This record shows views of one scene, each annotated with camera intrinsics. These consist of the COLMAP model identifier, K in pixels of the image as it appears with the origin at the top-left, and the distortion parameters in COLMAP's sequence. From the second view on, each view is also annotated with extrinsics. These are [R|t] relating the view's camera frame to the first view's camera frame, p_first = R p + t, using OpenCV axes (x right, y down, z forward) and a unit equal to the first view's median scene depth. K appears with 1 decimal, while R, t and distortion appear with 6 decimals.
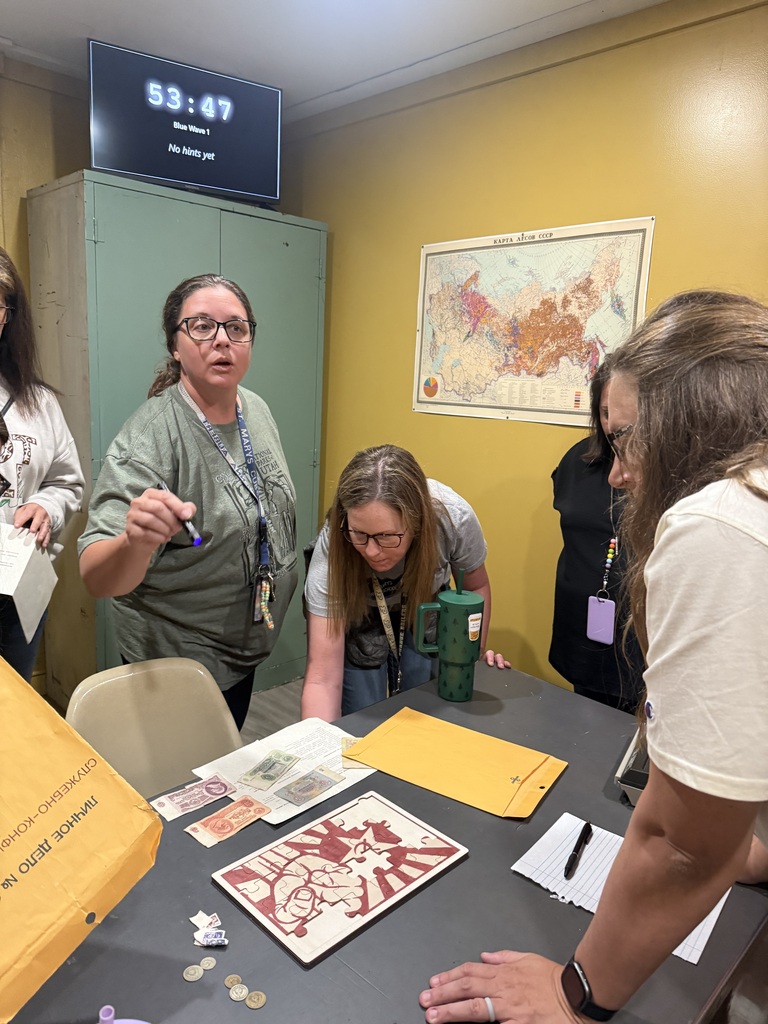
lens RADIAL K [[725.3, 0, 383.6], [0, 725.3, 516.2], [0, 0, 1]] dist [-0.005844, -0.011569]
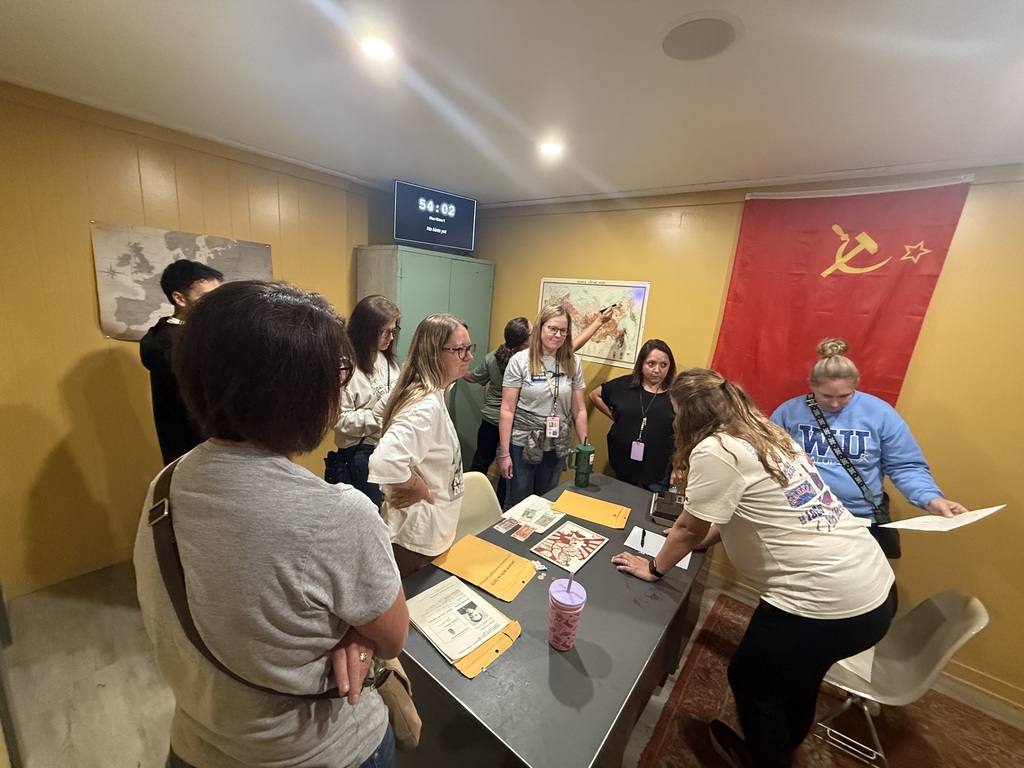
lens RADIAL K [[408.0, 0, 510.9], [0, 408.0, 380.7], [0, 0, 1]] dist [-0.000590, 0.000034]
pose [[0.993869, 0.008072, 0.110271, -0.332071], [-0.010251, 0.999763, 0.019215, -0.157267], [-0.110090, -0.020228, 0.993716, -0.435622]]
